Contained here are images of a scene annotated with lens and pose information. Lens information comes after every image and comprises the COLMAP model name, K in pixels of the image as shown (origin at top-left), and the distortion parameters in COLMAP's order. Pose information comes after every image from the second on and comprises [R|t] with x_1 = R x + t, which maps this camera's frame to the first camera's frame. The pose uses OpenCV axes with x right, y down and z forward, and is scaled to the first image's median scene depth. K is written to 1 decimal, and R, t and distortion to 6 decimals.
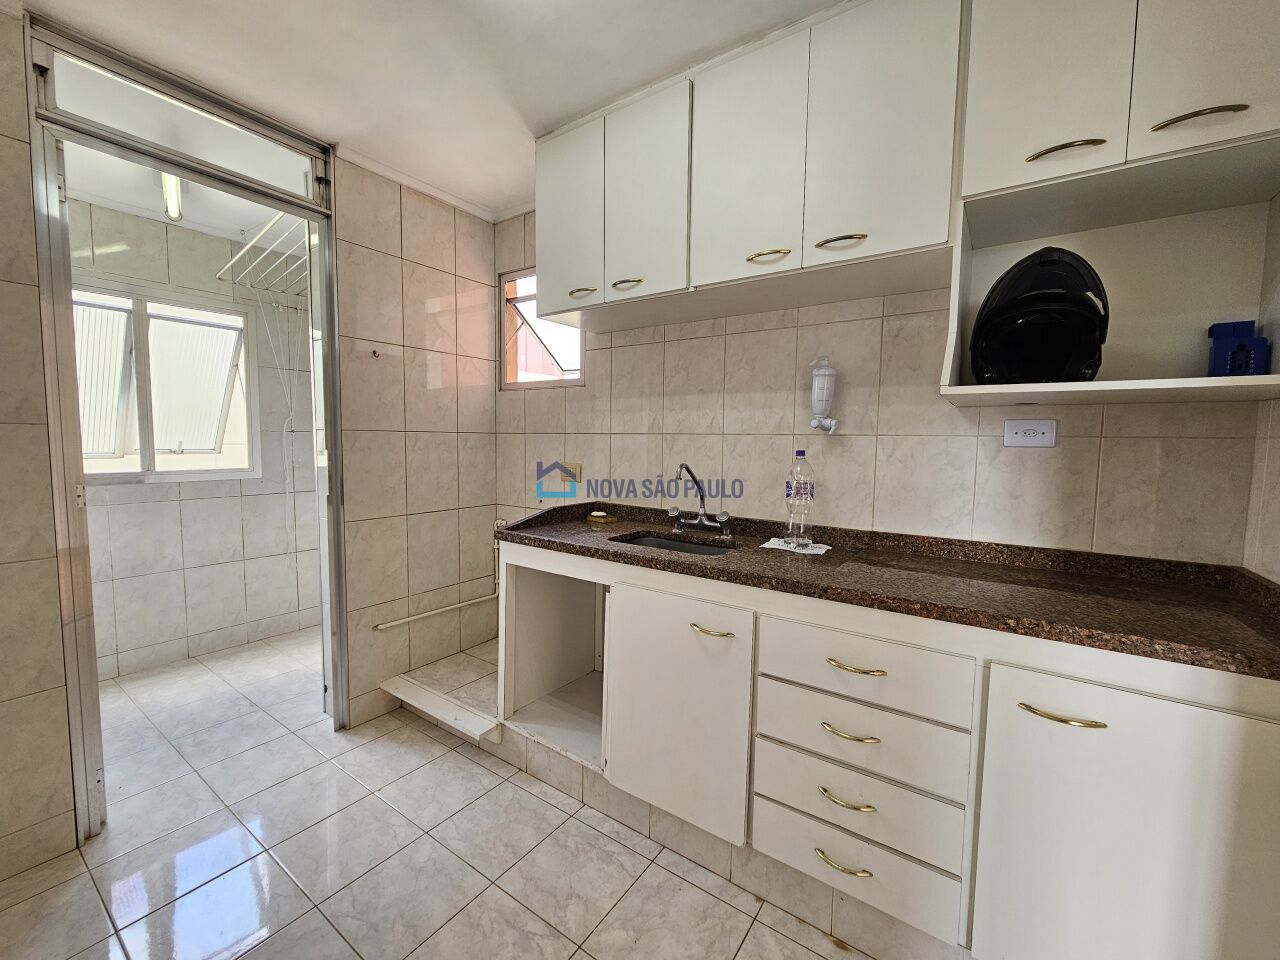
lens RADIAL K [[522.8, 0, 642.8], [0, 522.8, 480.7], [0, 0, 1]] dist [-0.000336, 0.000011]
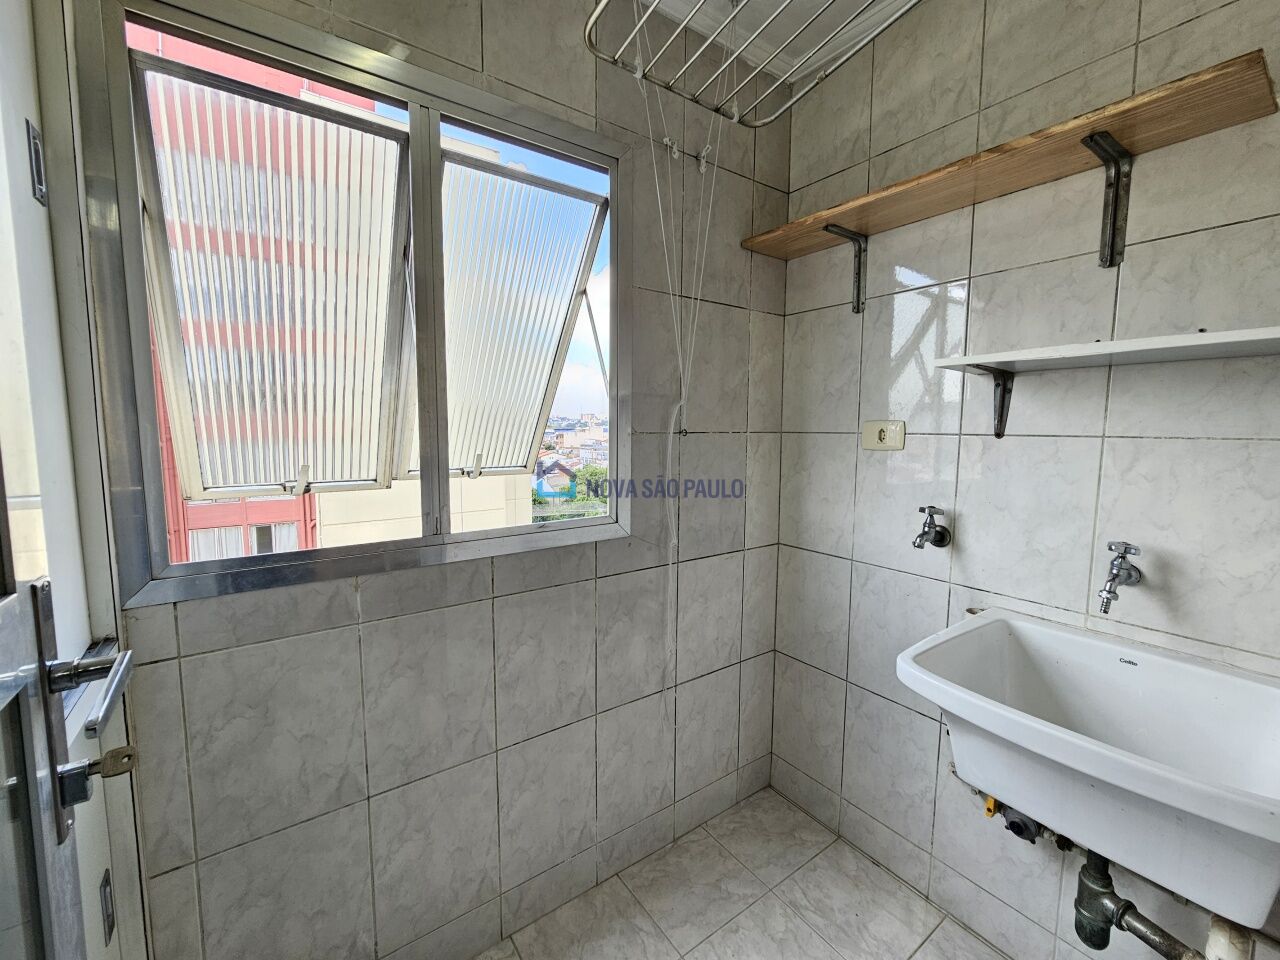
lens RADIAL K [[522.8, 0, 638.4], [0, 522.8, 476.5], [0, 0, 1]] dist [-0.000336, 0.000011]
pose [[0.937183, 0.022774, -0.348095, -0.607344], [-0.016454, 0.999642, 0.021102, -0.073656], [0.348451, -0.014048, 0.937222, 0.620632]]
